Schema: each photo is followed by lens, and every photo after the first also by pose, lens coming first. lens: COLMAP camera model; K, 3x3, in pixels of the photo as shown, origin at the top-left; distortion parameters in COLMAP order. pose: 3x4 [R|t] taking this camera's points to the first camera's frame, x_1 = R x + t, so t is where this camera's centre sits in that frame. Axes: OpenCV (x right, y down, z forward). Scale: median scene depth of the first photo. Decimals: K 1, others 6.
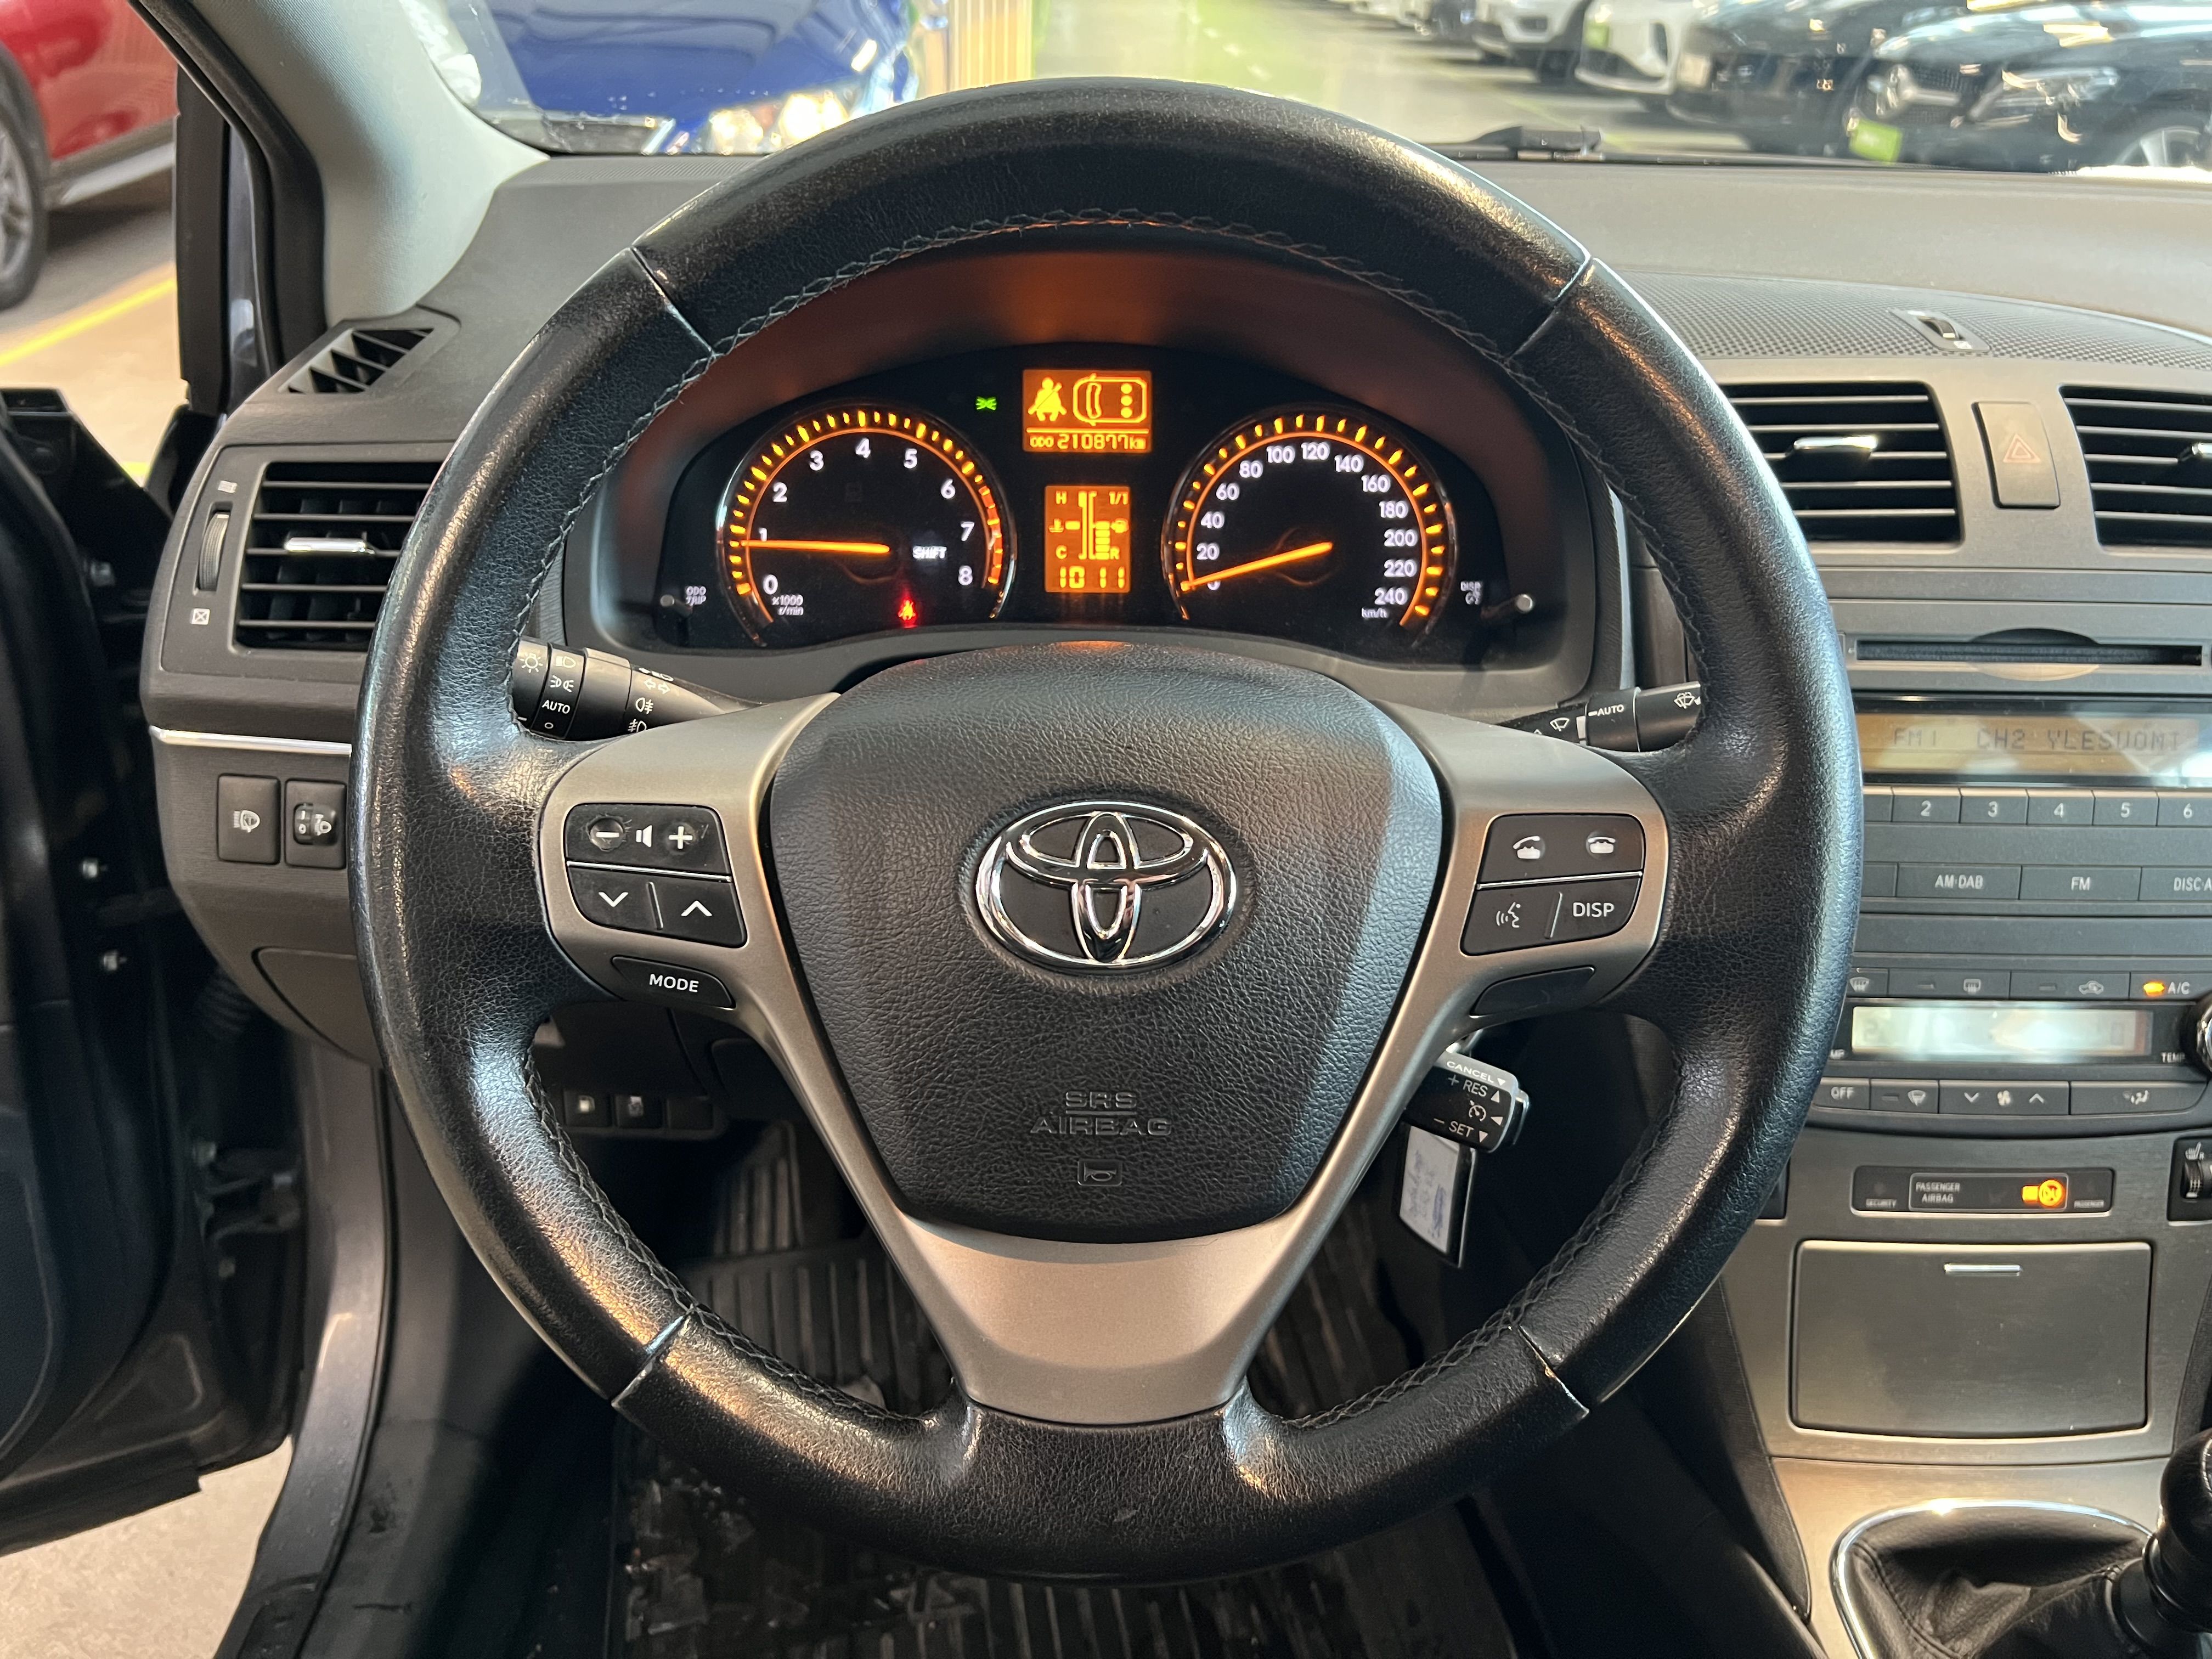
lens RADIAL K [[1736.8, 0, 1109.4], [0, 1736.8, 870.4], [0, 0, 1]] dist [0.152719, -0.291090]
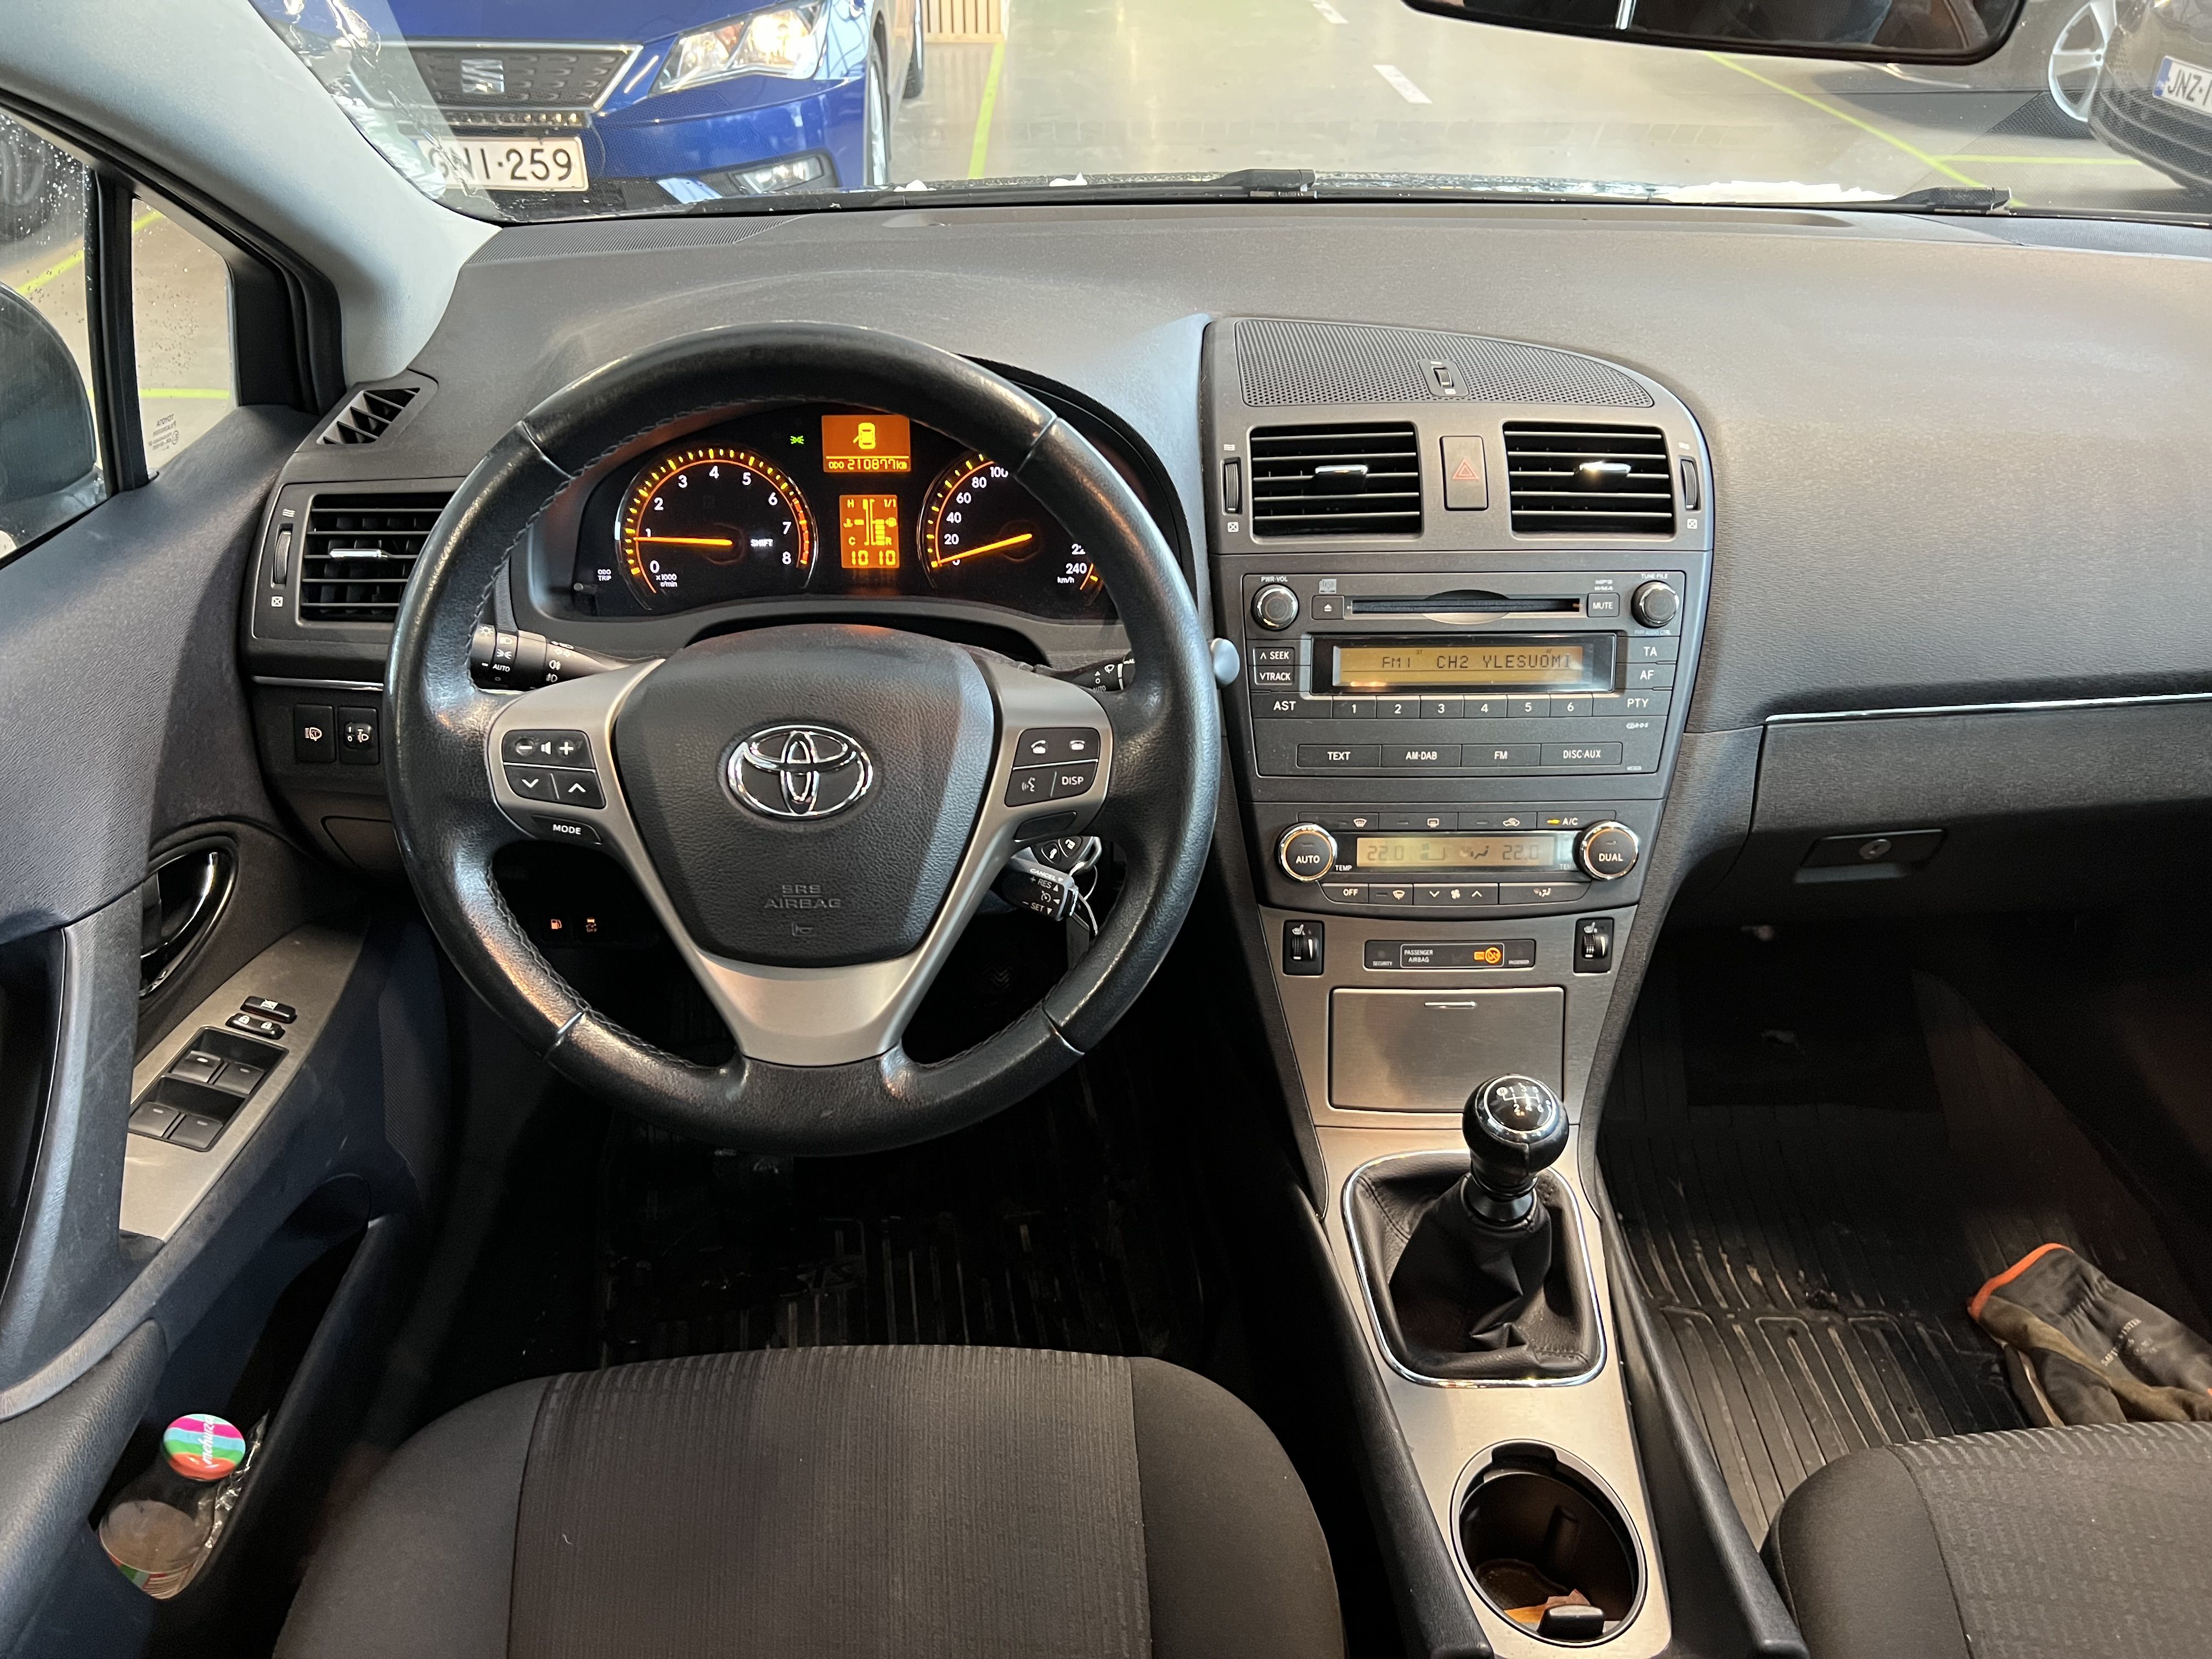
lens RADIAL K [[1736.8, 0, 1109.4], [0, 1736.8, 870.4], [0, 0, 1]] dist [0.152719, -0.291090]
pose [[0.999762, -0.017124, -0.013529, 0.219419], [0.018088, 0.997040, 0.074724, -0.012279], [0.012209, -0.074951, 0.997112, -0.526468]]
